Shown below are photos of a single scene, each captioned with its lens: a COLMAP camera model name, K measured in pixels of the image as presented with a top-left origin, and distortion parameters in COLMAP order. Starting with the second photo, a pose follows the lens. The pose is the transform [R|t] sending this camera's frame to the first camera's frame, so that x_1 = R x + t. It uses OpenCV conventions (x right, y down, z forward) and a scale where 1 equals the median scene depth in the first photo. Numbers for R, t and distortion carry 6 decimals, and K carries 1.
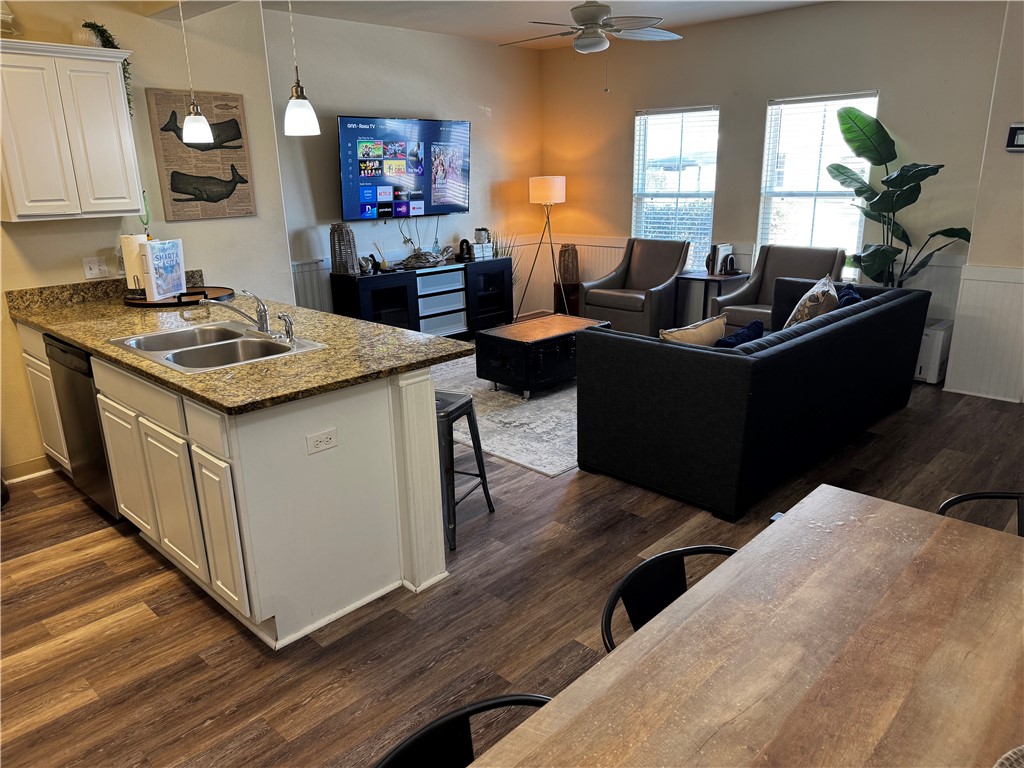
lens RADIAL K [[722.4, 0, 509.8], [0, 722.4, 382.2], [0, 0, 1]] dist [0.058503, -0.081952]
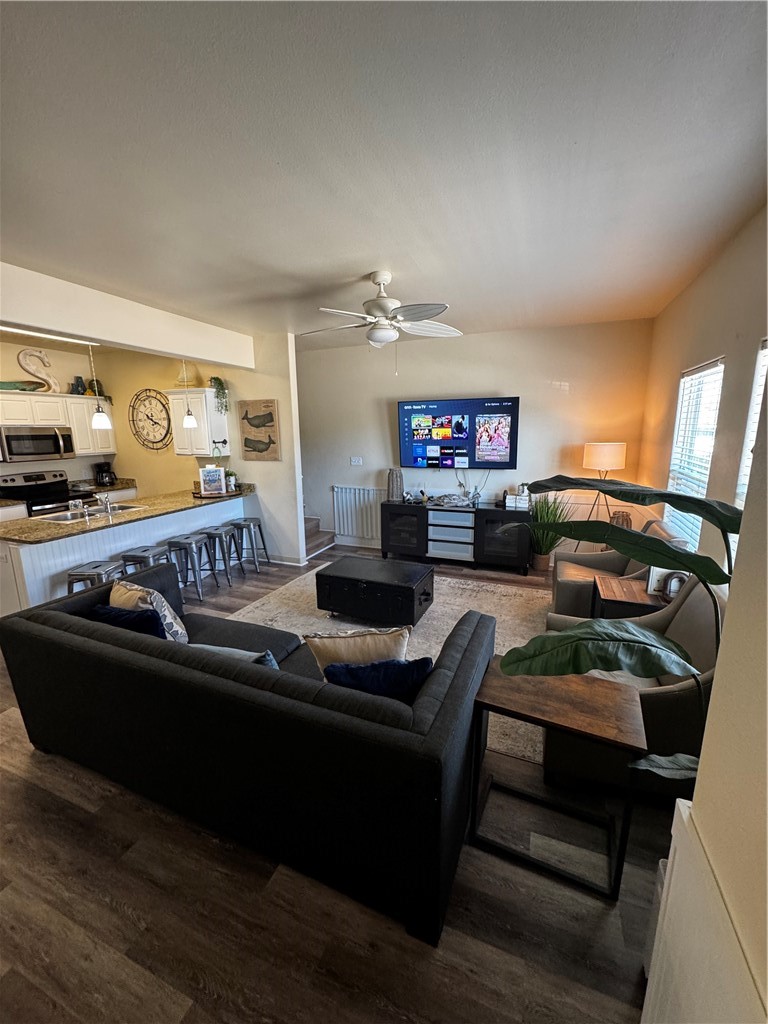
lens RADIAL K [[404.5, 0, 384.0], [0, 404.5, 512.0], [0, 0, 1]] dist [-0.000795, 0.000126]
pose [[0.379498, 0.202169, -0.902834, 0.902018], [-0.253476, 0.961215, 0.108697, -0.342739], [0.889793, 0.187596, 0.416024, 1.000031]]
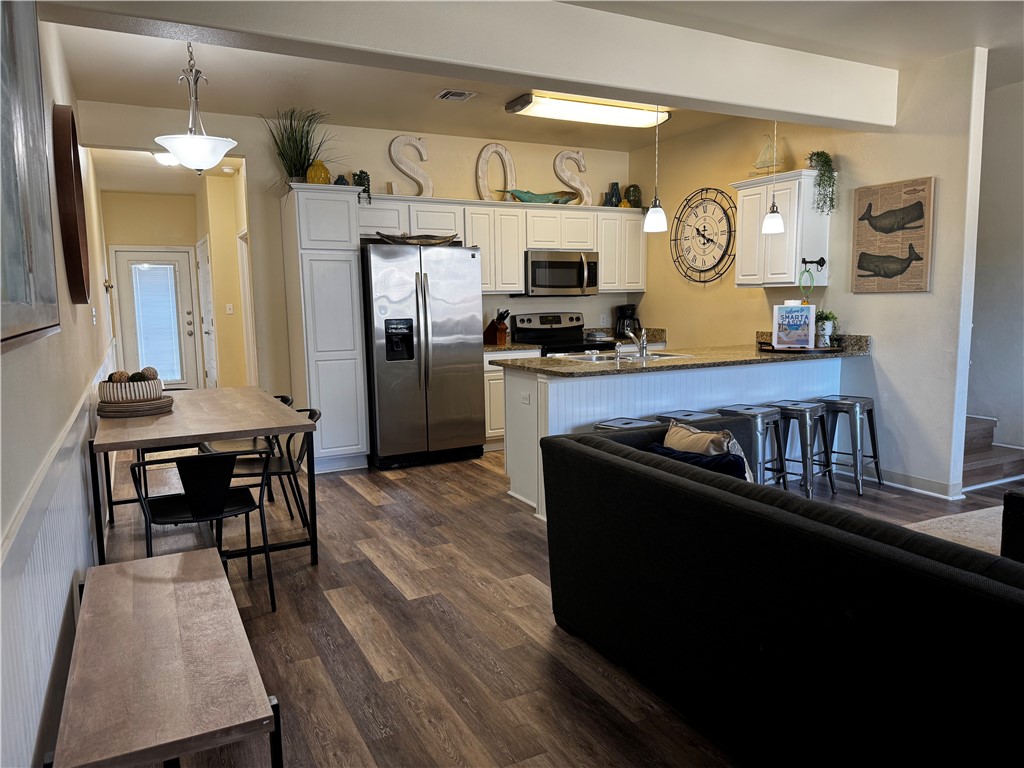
lens RADIAL K [[713.8, 0, 509.5], [0, 713.8, 387.1], [0, 0, 1]] dist [0.099250, -0.178179]
pose [[-0.323173, 0.139610, -0.935985, 0.959124], [-0.243003, 0.943652, 0.224657, -0.227348], [0.914608, 0.300050, -0.271037, 0.945920]]
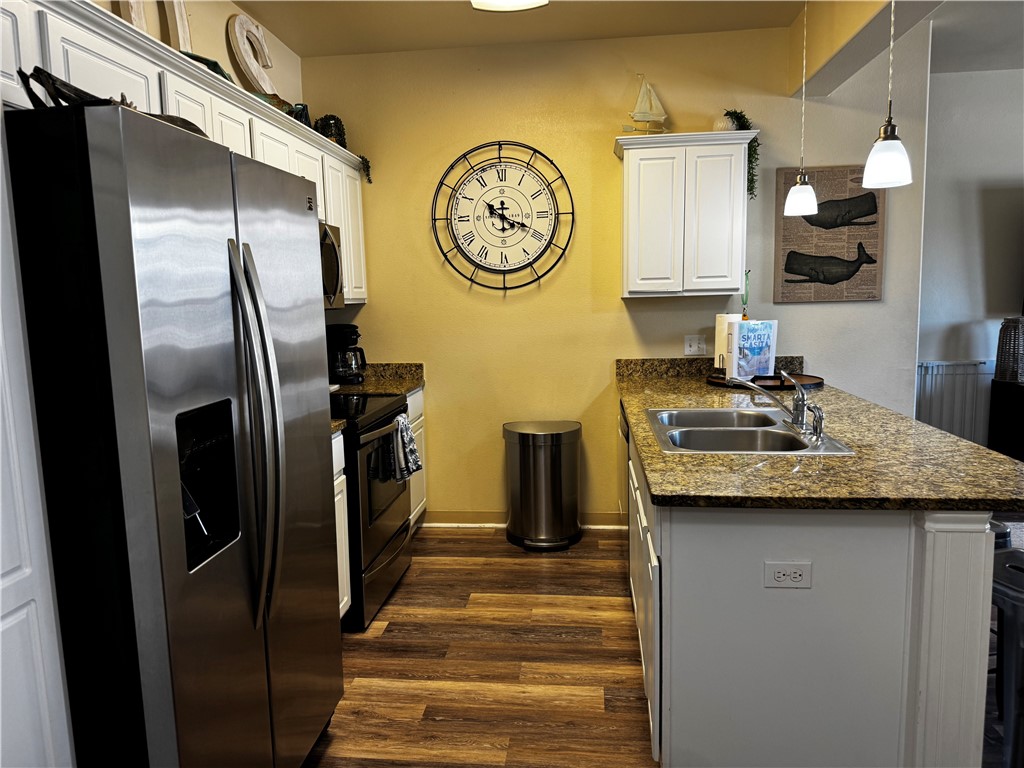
lens RADIAL K [[713.8, 0, 509.5], [0, 713.8, 387.1], [0, 0, 1]] dist [0.099250, -0.178179]
pose [[0.606587, 0.106671, -0.787829, 0.080849], [-0.210332, 0.977181, -0.029635, -0.014842], [0.766690, 0.183682, 0.615181, 0.197079]]
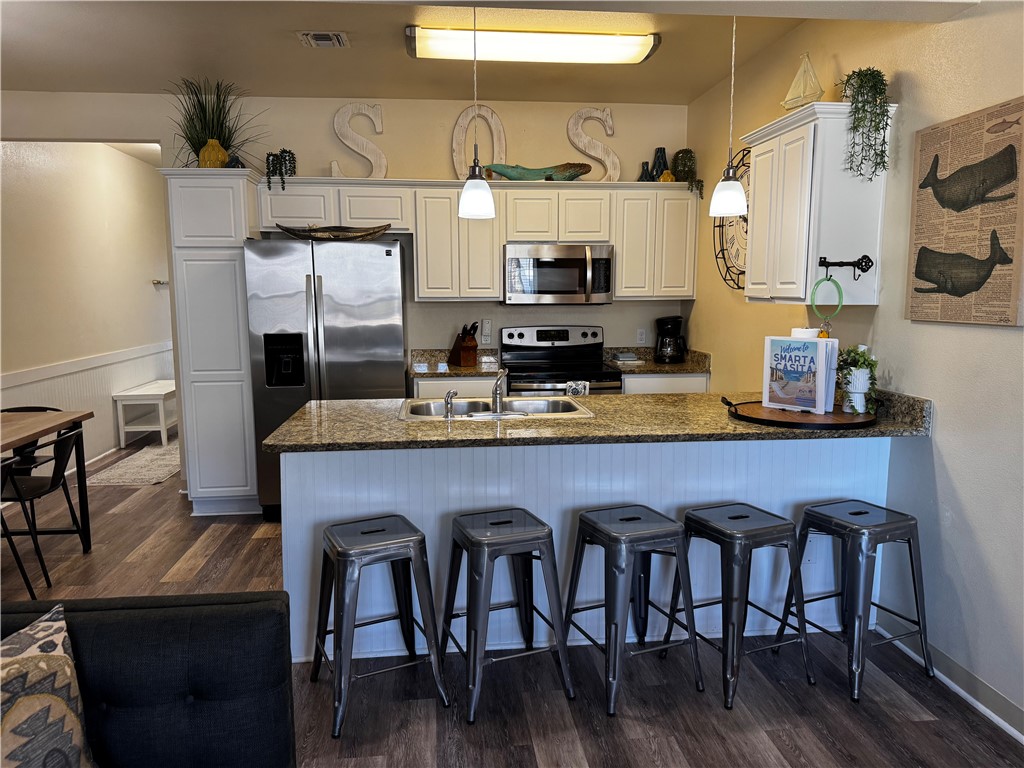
lens RADIAL K [[722.4, 0, 509.8], [0, 722.4, 382.2], [0, 0, 1]] dist [0.058503, -0.081952]
pose [[-0.643141, 0.118753, -0.756483, 0.314126], [-0.198155, 0.928442, 0.314214, -0.340150], [0.739665, 0.351985, -0.573588, 1.260370]]
